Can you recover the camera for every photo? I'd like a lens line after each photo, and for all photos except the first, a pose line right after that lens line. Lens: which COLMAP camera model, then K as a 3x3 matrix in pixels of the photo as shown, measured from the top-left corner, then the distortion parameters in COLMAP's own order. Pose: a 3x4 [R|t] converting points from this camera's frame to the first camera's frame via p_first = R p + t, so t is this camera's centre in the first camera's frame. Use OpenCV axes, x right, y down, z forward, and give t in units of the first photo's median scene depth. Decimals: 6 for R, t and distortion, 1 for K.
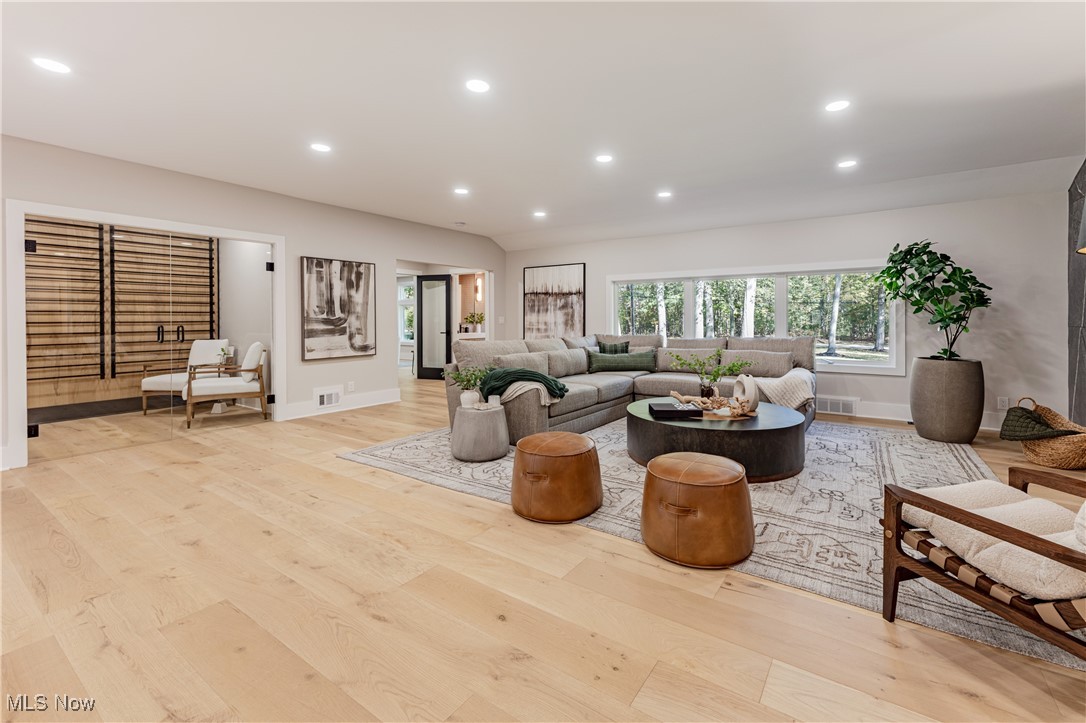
lens RADIAL K [[466.4, 0, 546.1], [0, 466.4, 323.2], [0, 0, 1]] dist [0.001743, 0.000258]
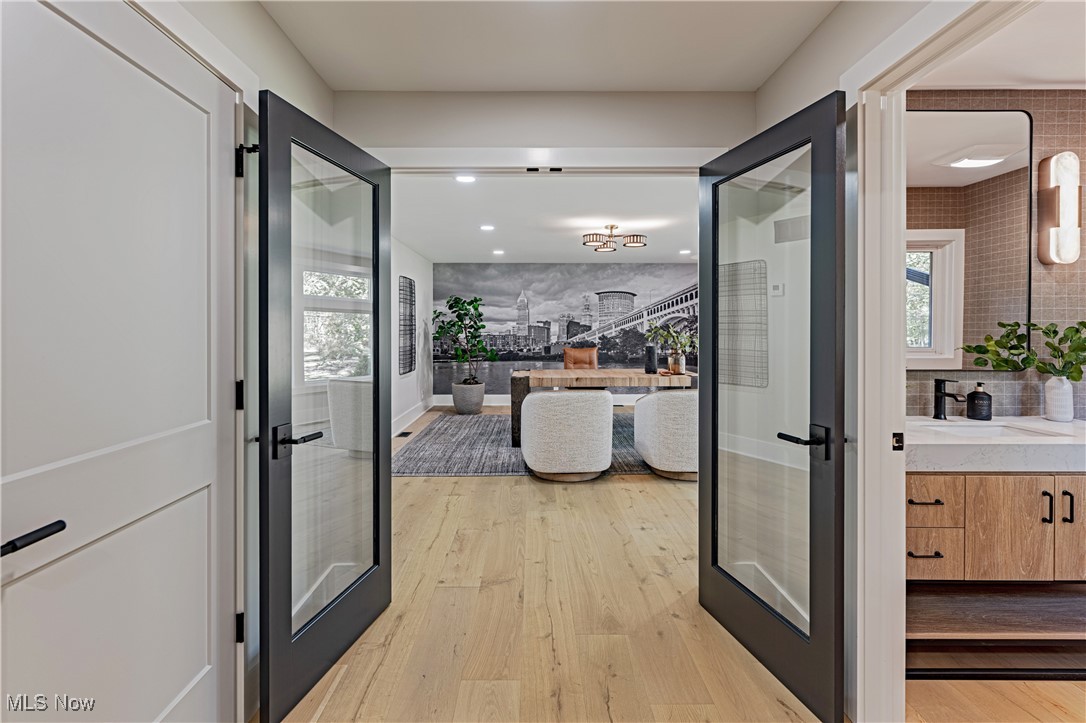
lens RADIAL K [[474.9, 0, 541.2], [0, 474.9, 329.7], [0, 0, 1]] dist [-0.001353, -0.000294]
pose [[0.591292, 0.004624, -0.806444, -0.241770], [-0.005033, 0.999985, 0.002044, -0.040191], [0.806442, 0.002850, 0.591307, 1.509650]]
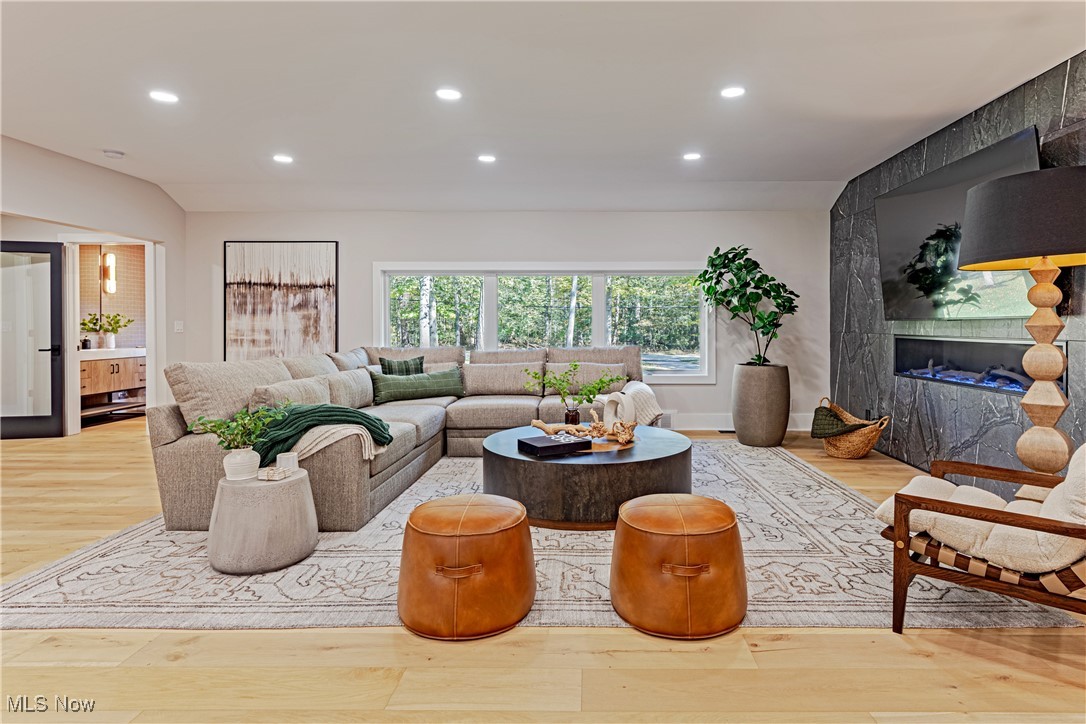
lens RADIAL K [[613.7, 0, 575.1], [0, 613.7, 330.5], [0, 0, 1]] dist [0.001365, -0.000159]
pose [[0.824295, -0.003740, 0.566147, -0.219293], [0.004112, 0.999991, 0.000620, -0.000053], [-0.566145, 0.001817, 0.824304, 0.128590]]
